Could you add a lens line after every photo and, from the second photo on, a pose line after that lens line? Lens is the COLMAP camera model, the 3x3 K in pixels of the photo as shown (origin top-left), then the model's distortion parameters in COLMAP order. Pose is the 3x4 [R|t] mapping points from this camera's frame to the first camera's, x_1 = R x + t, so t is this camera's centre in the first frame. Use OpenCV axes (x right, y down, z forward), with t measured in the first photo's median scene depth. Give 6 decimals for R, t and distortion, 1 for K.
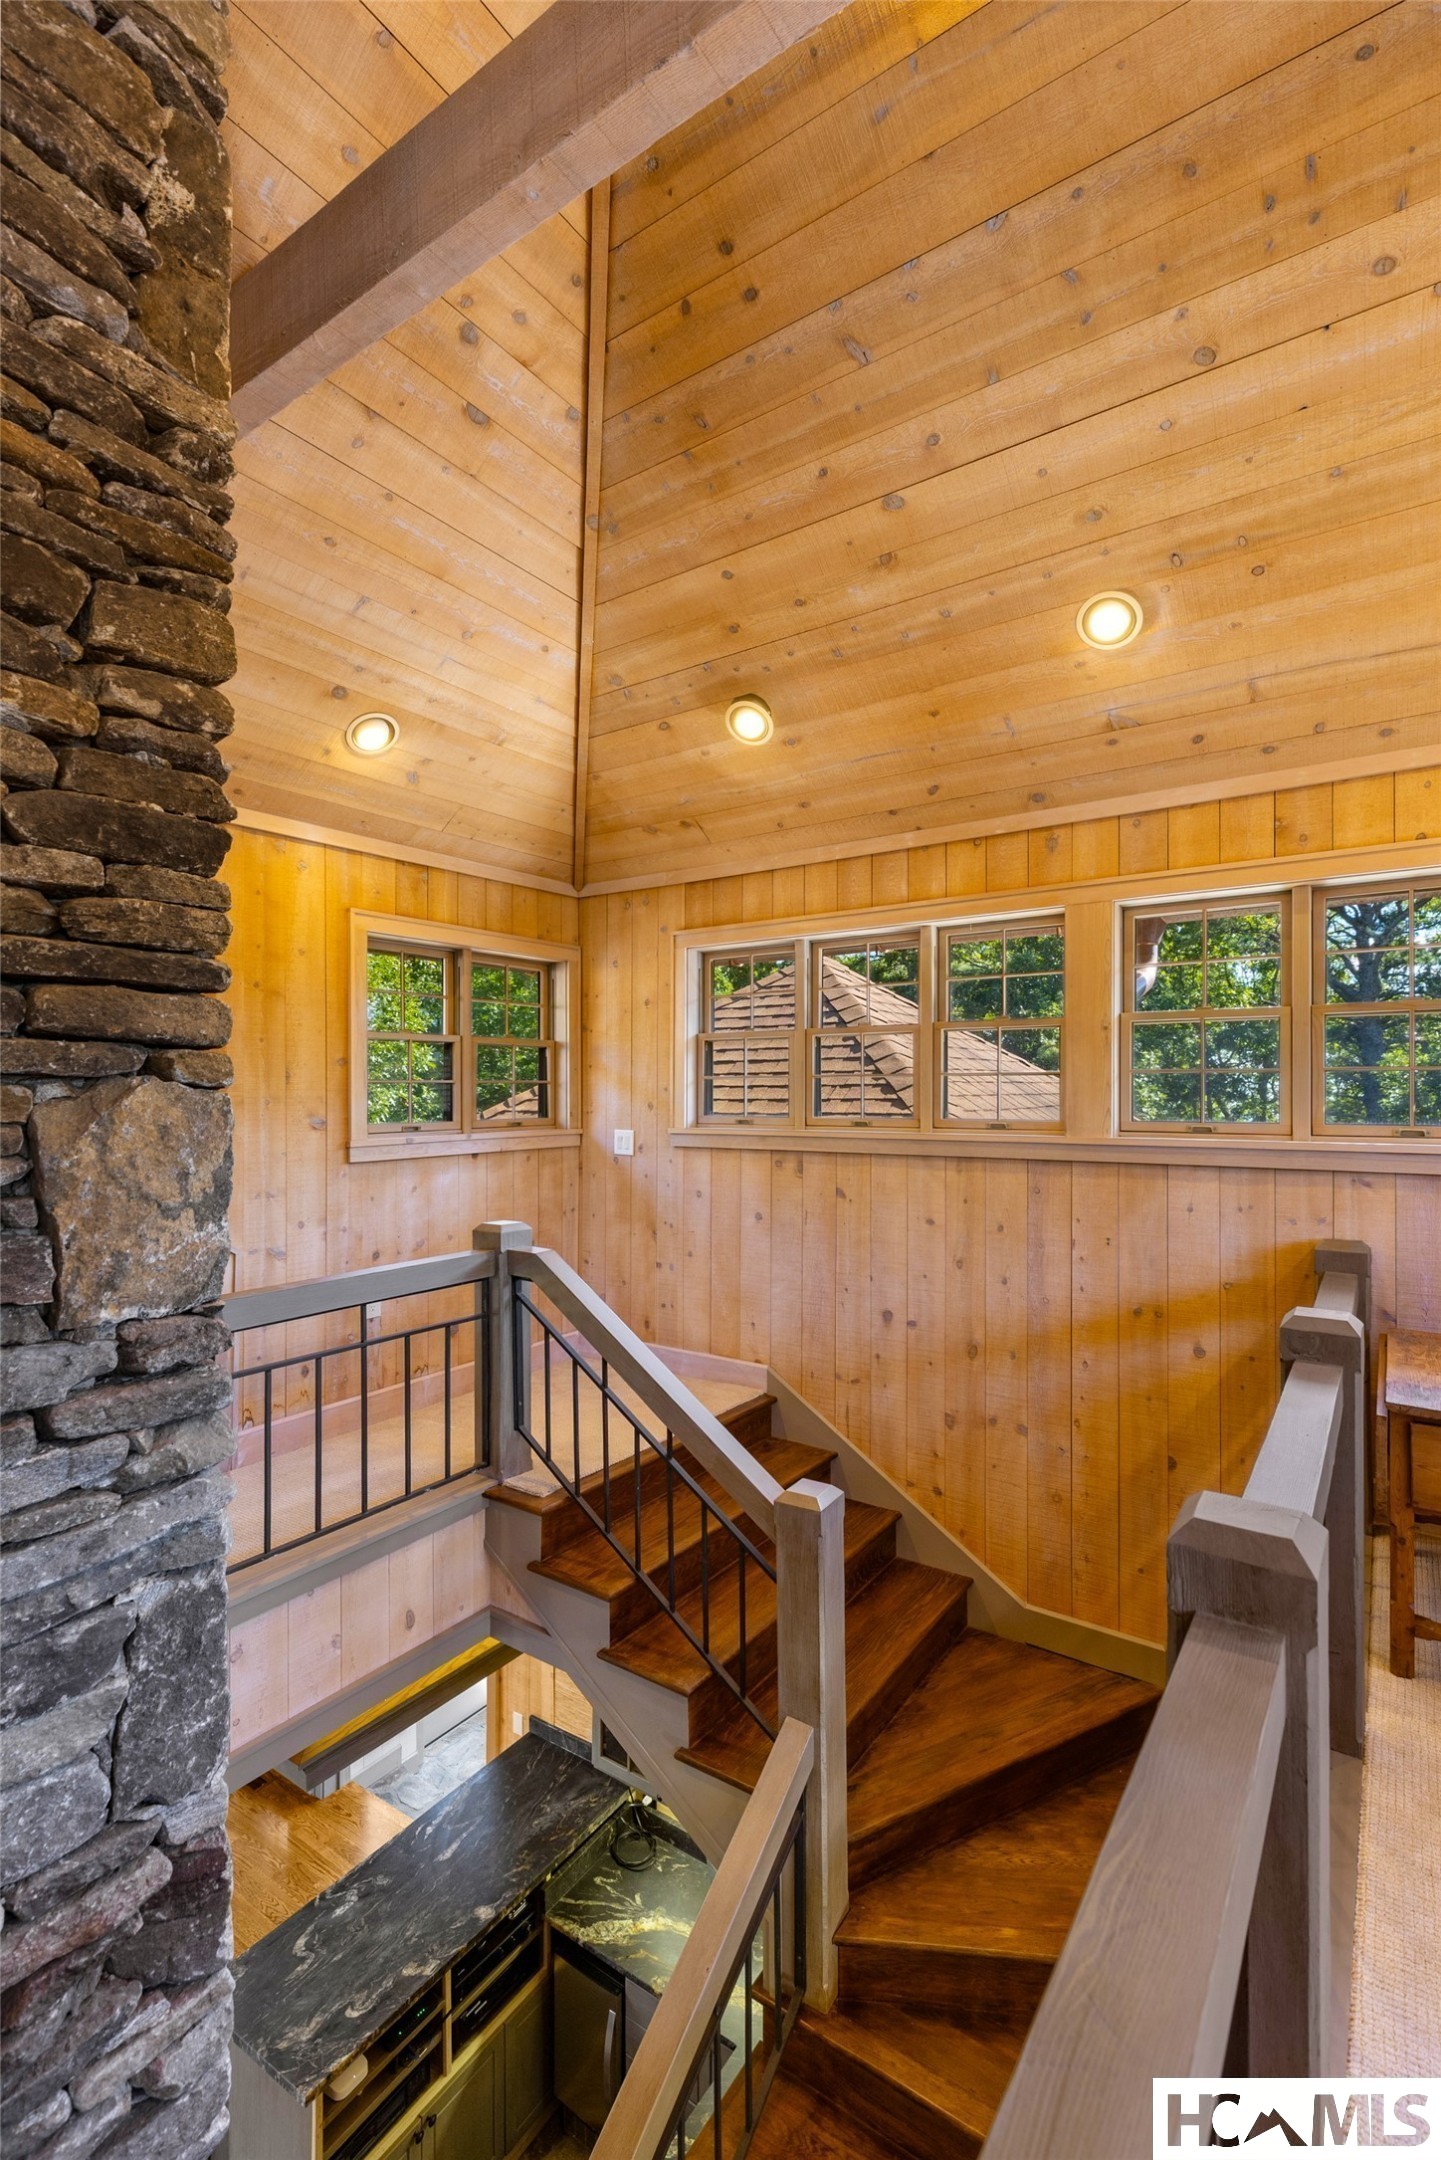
lens RADIAL K [[981.4, 0, 720.4], [0, 981.4, 1083.2], [0, 0, 1]] dist [0.006118, 0.000513]
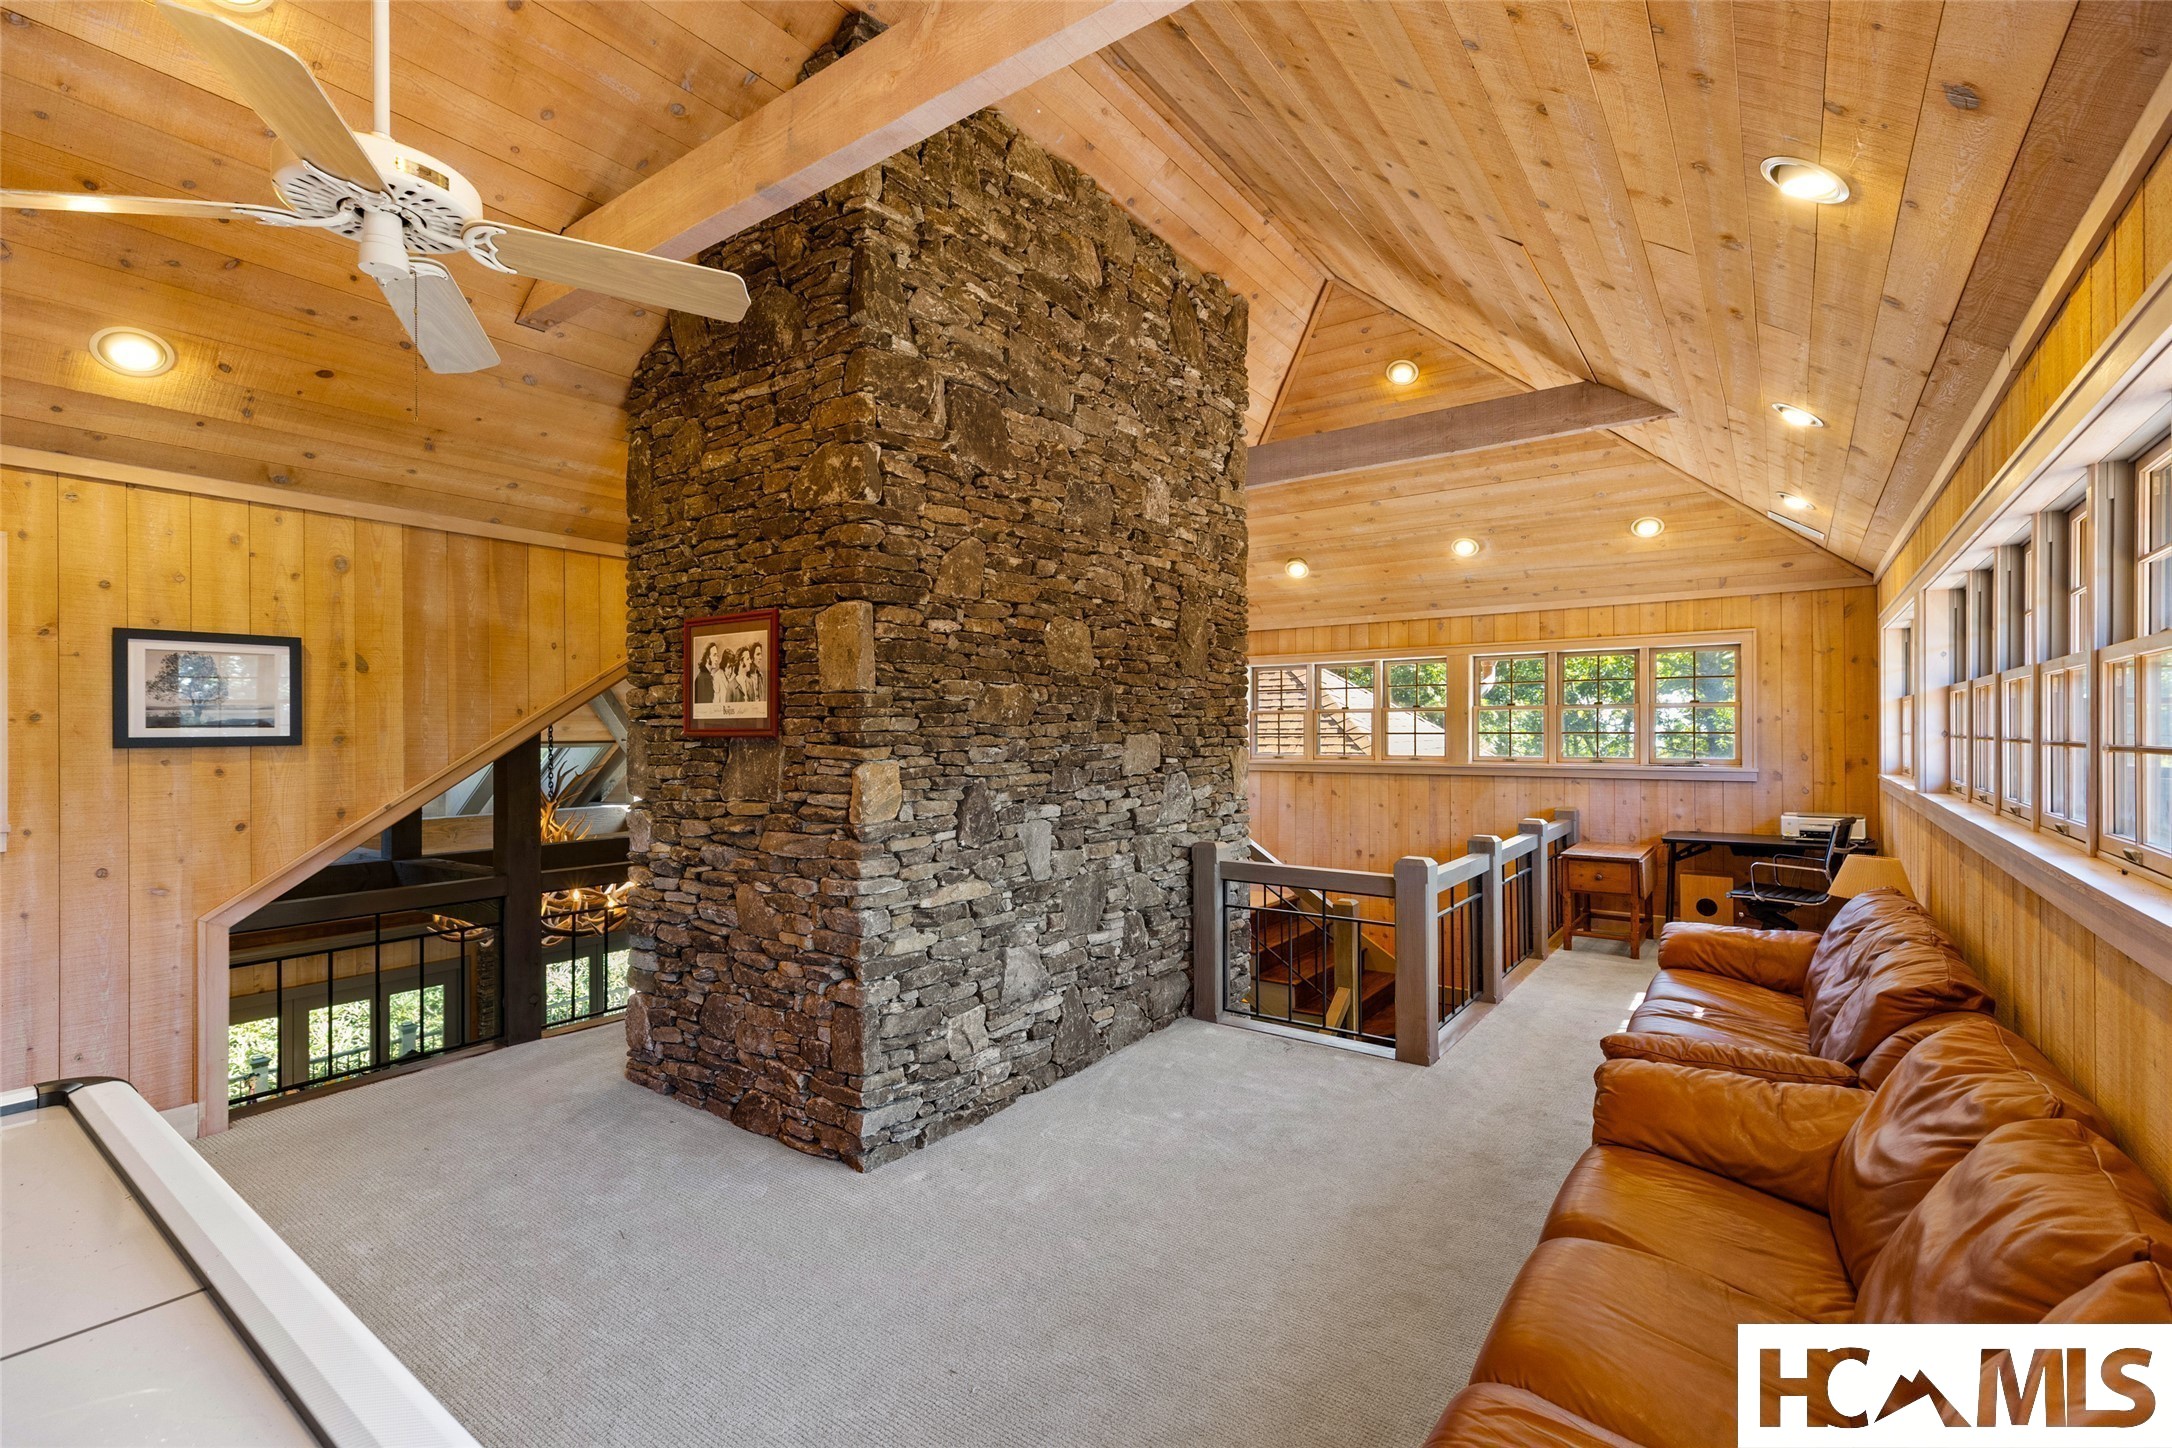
lens RADIAL K [[986.8, 0, 1084.0], [0, 986.8, 723.6], [0, 0, 1]] dist [0.006118, 0.000513]
pose [[0.999846, -0.007509, -0.015890, -0.436375], [0.007671, 0.999919, 0.010149, -0.064879], [0.015813, -0.010269, 0.999822, -1.251068]]
